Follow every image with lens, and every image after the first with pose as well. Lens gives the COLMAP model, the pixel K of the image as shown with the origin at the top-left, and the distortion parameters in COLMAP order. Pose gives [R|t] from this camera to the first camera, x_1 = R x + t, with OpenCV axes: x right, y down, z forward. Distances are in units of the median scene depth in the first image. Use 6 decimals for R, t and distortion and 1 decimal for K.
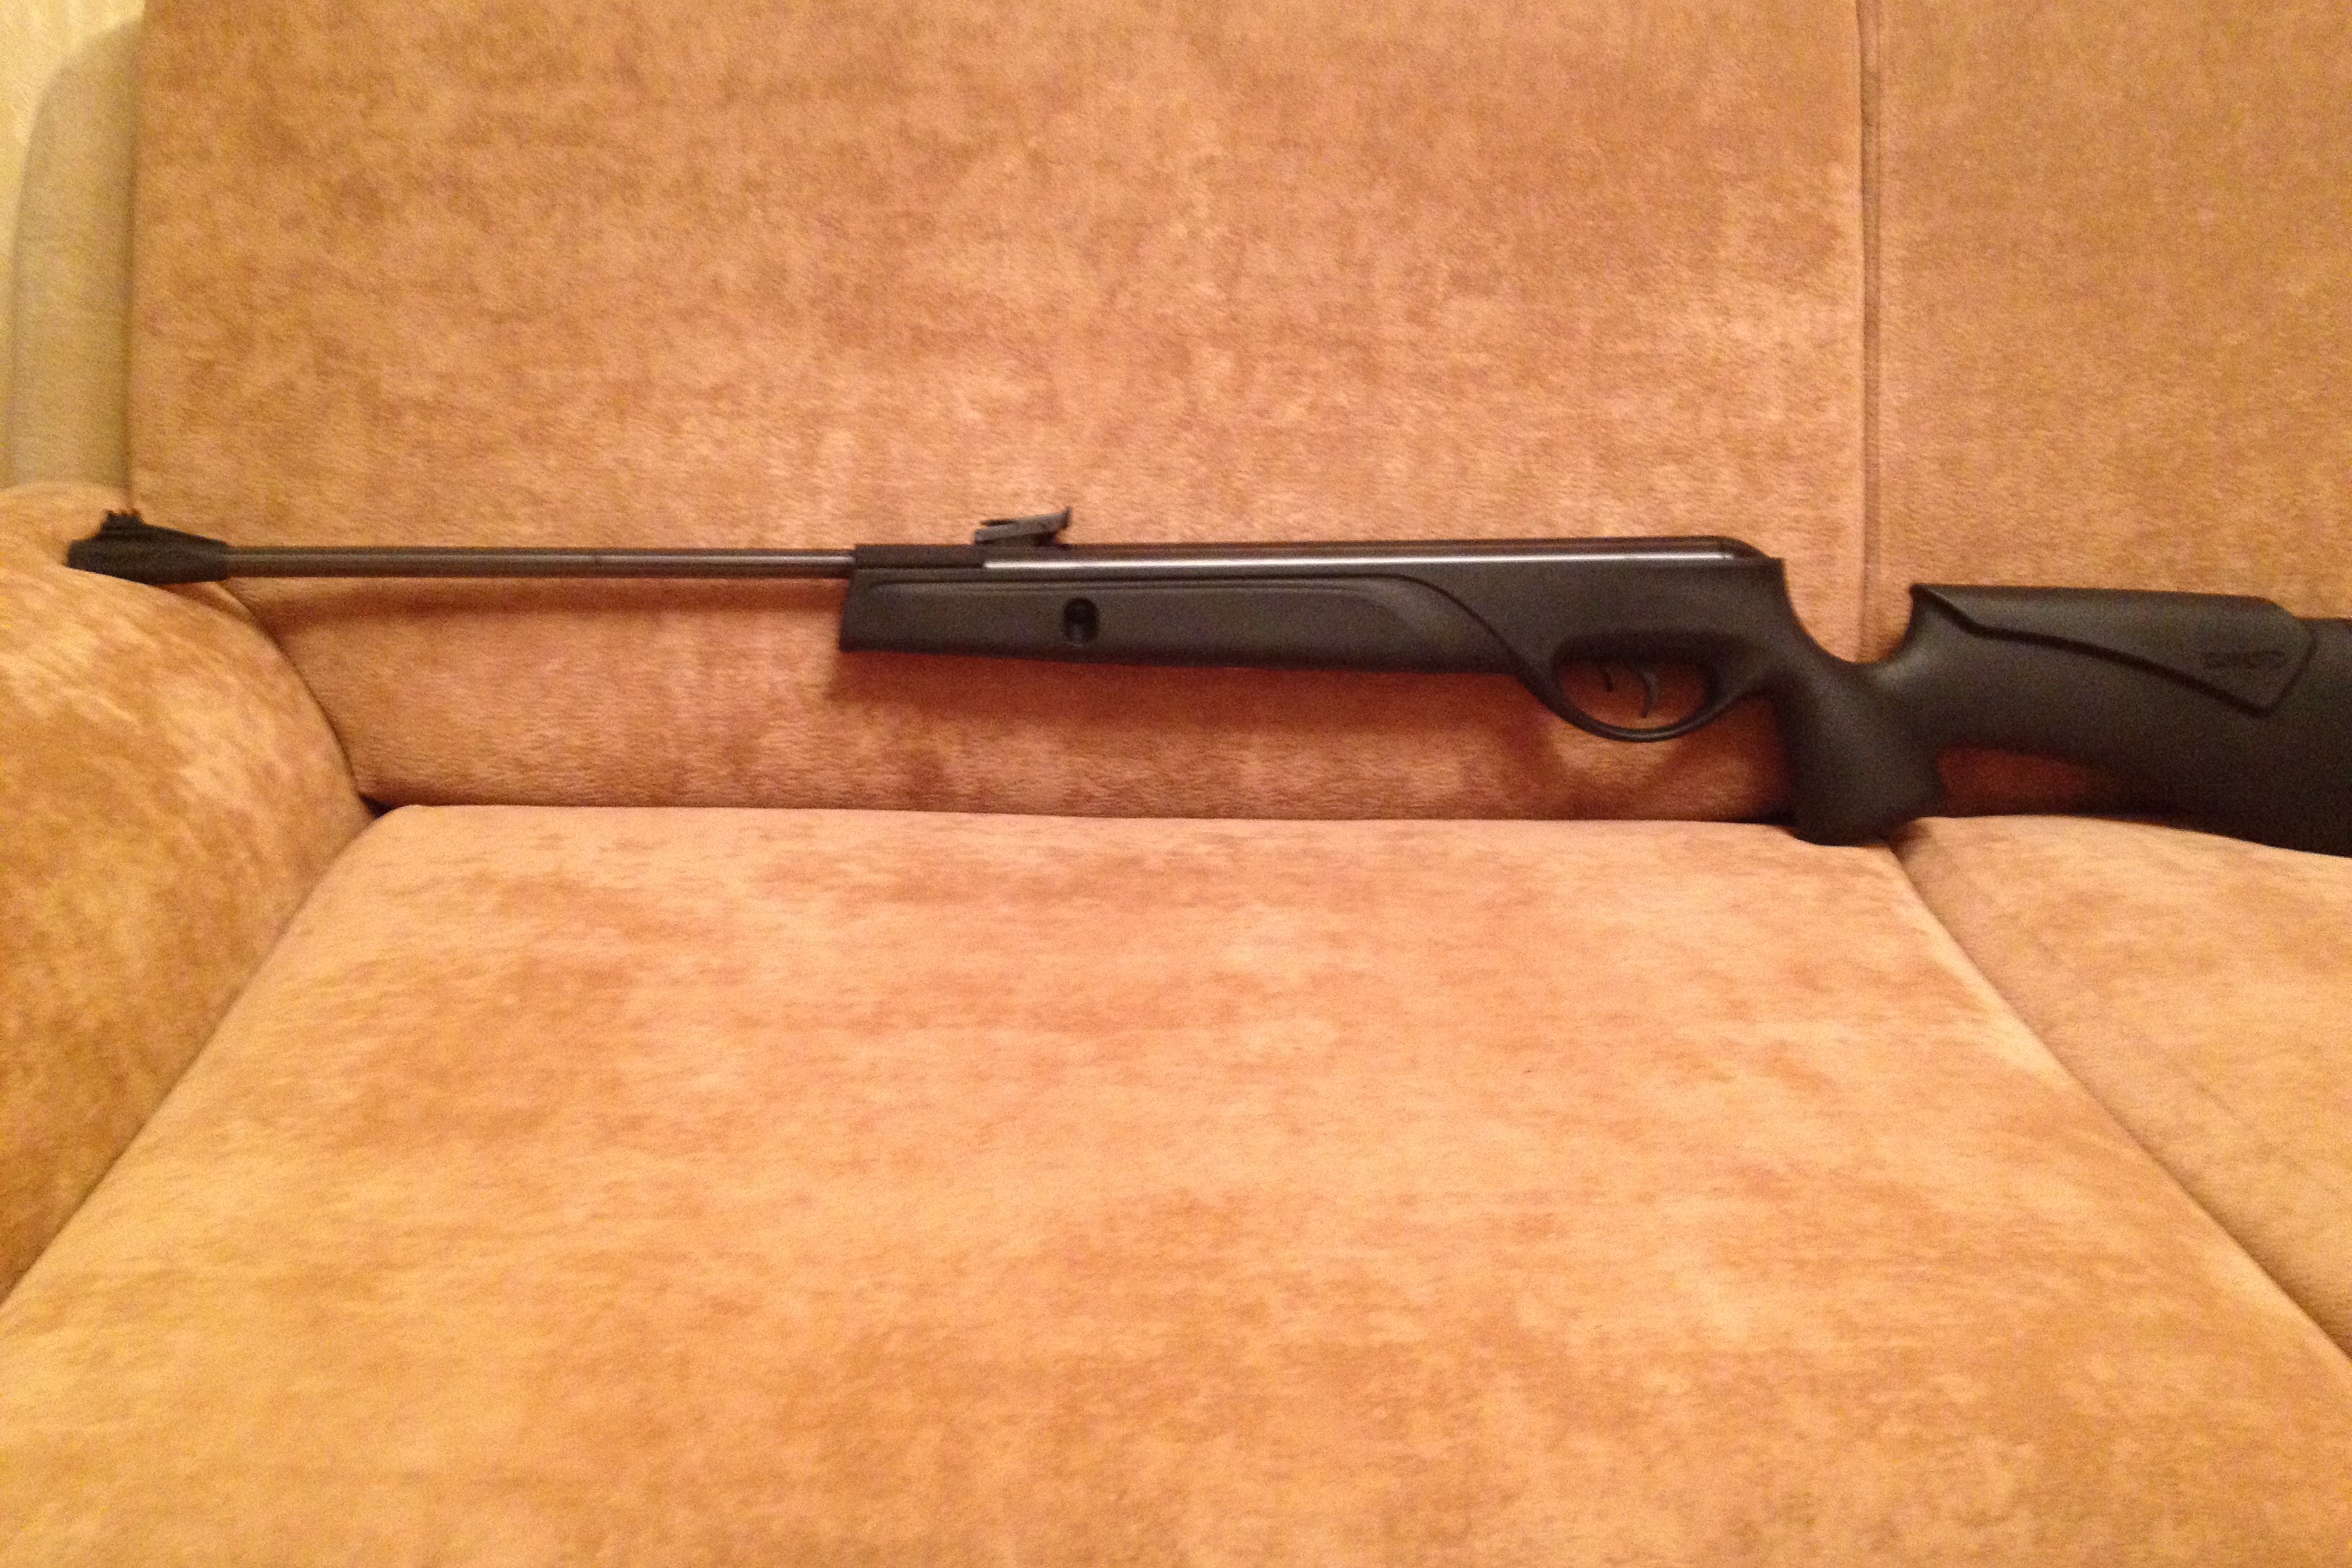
lens RADIAL K [[2334.9, 0, 1176.0], [0, 2334.9, 784.0], [0, 0, 1]] dist [0.227948, -0.610534]
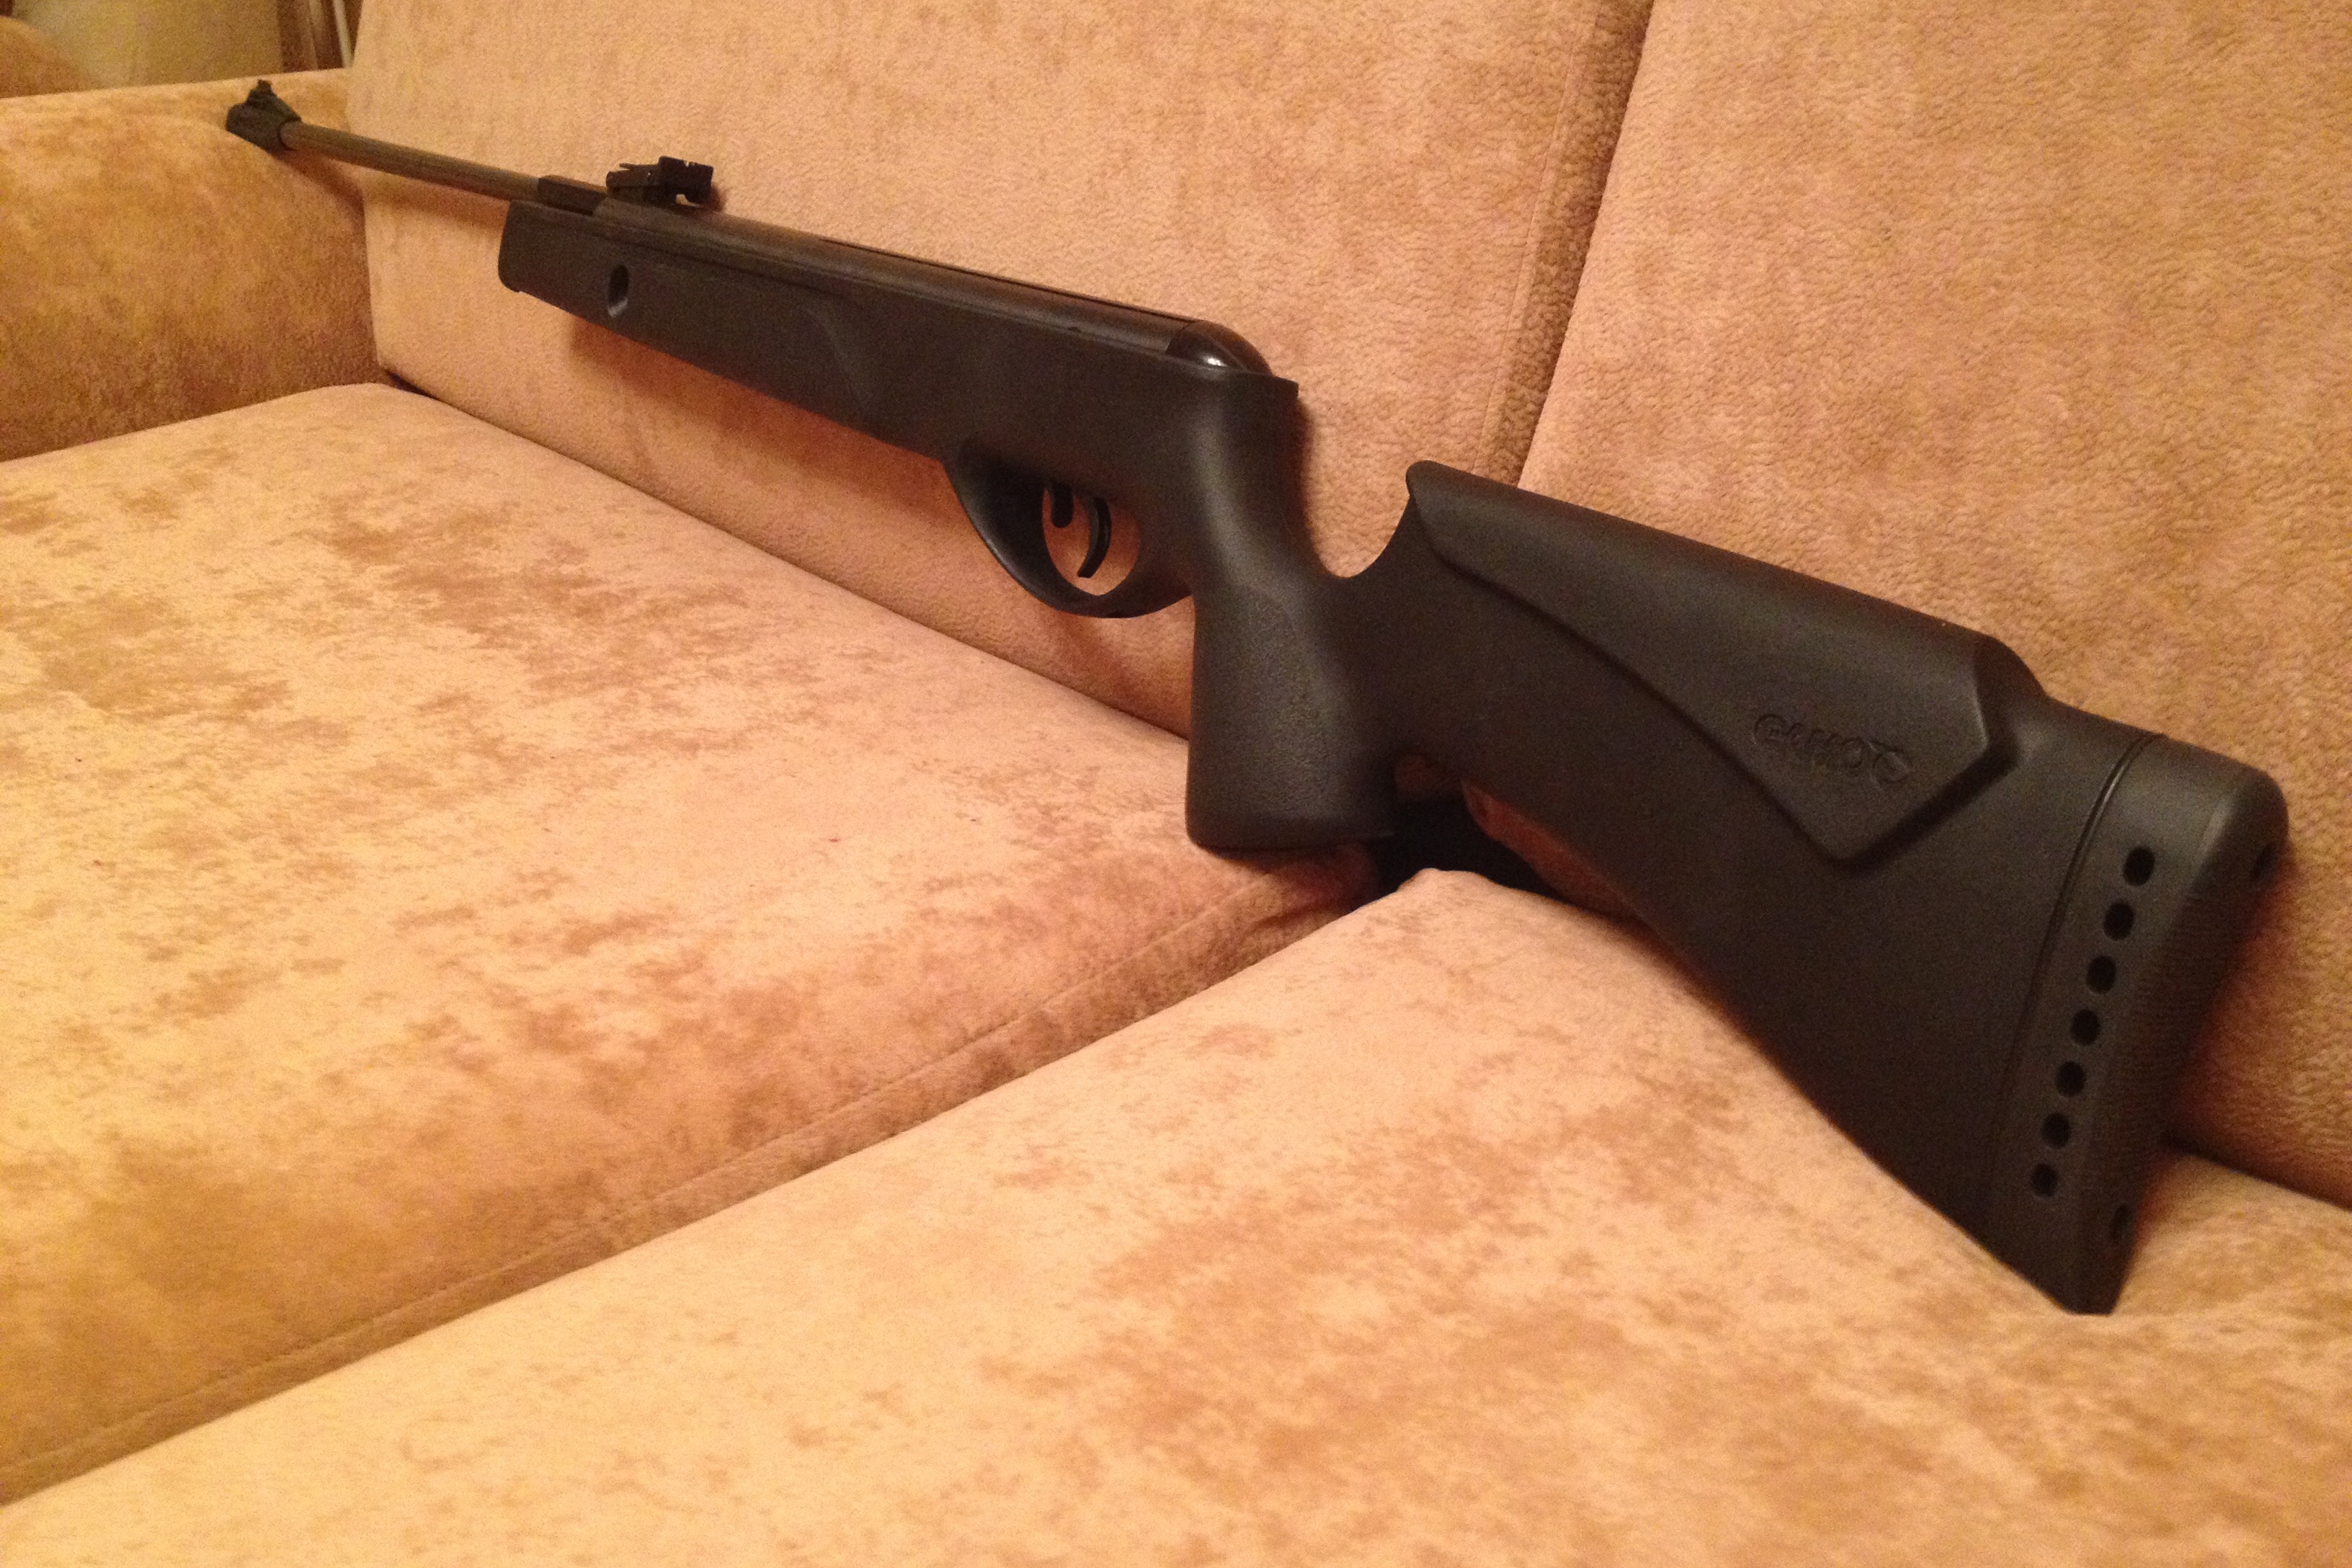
lens RADIAL K [[2334.9, 0, 1176.0], [0, 2334.9, 784.0], [0, 0, 1]] dist [0.227948, -0.610534]
pose [[0.593781, 0.295685, -0.748328, 0.711410], [-0.220005, 0.954253, 0.202483, -0.109805], [0.773965, 0.044405, 0.631669, 0.586404]]
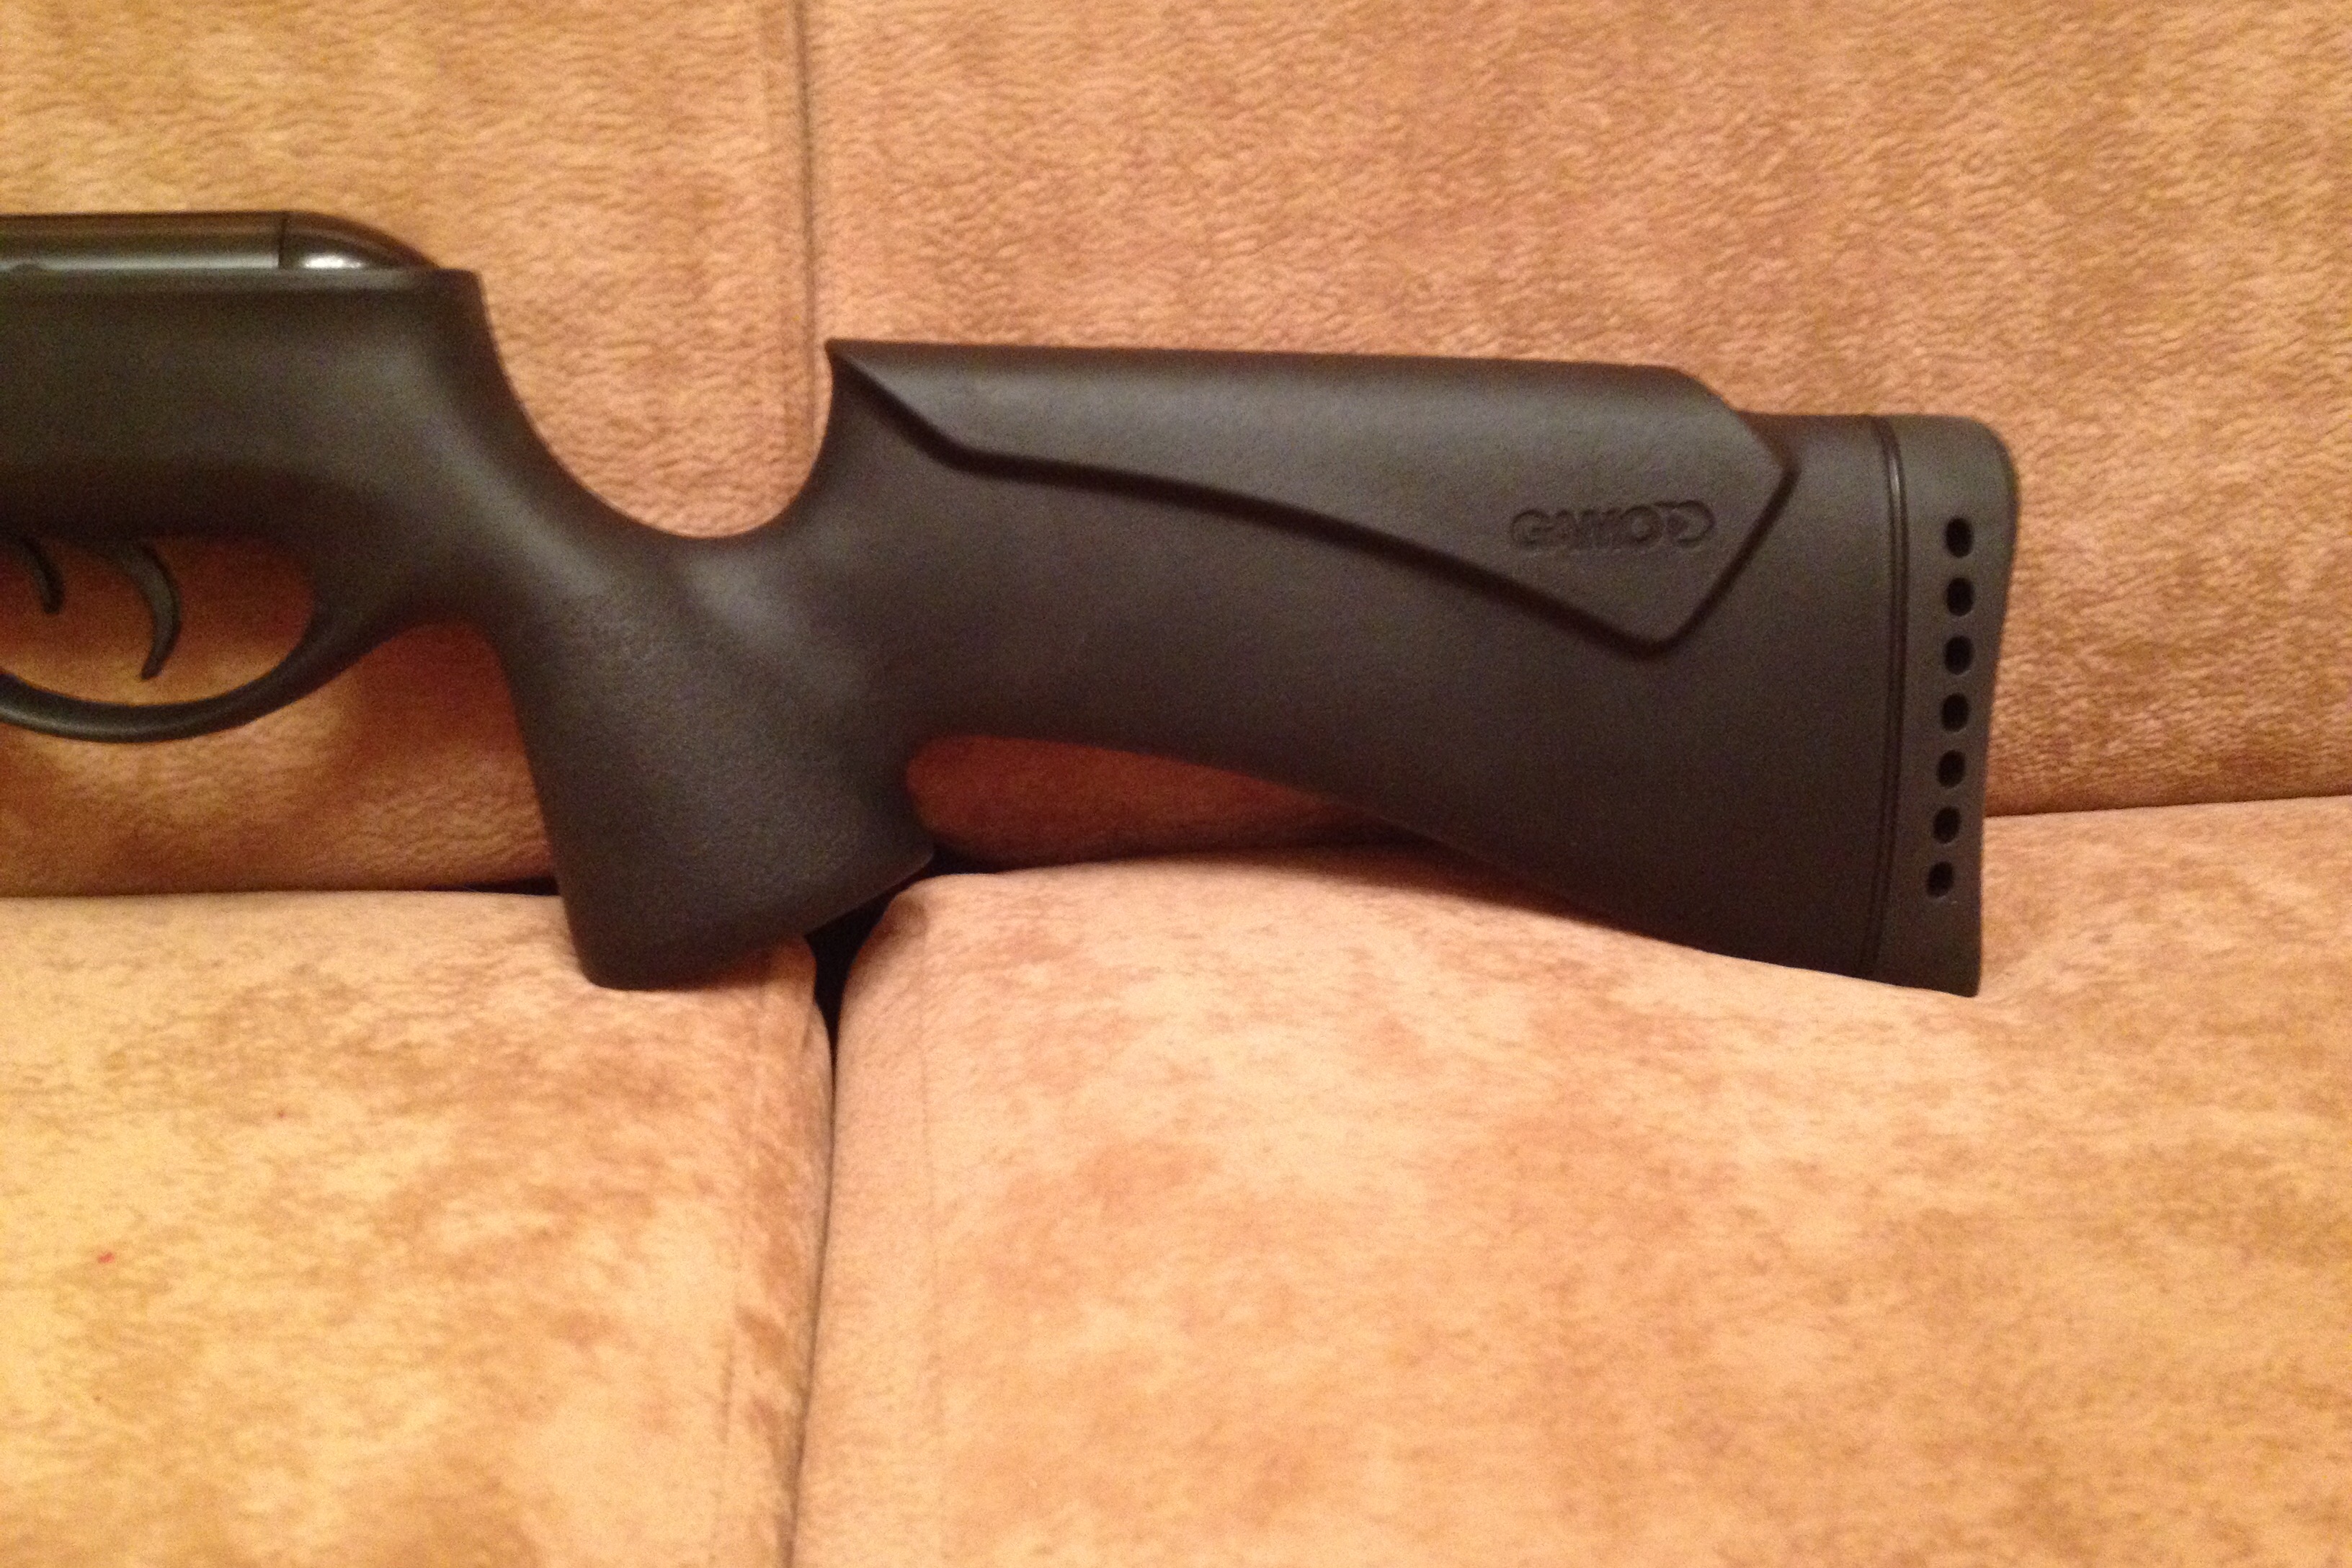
lens RADIAL K [[2334.9, 0, 1176.0], [0, 2334.9, 784.0], [0, 0, 1]] dist [0.227948, -0.610534]
pose [[0.998714, -0.014397, 0.048622, 0.343789], [0.008660, 0.993186, 0.116217, -0.054343], [-0.049963, -0.115646, 0.992033, 0.578064]]
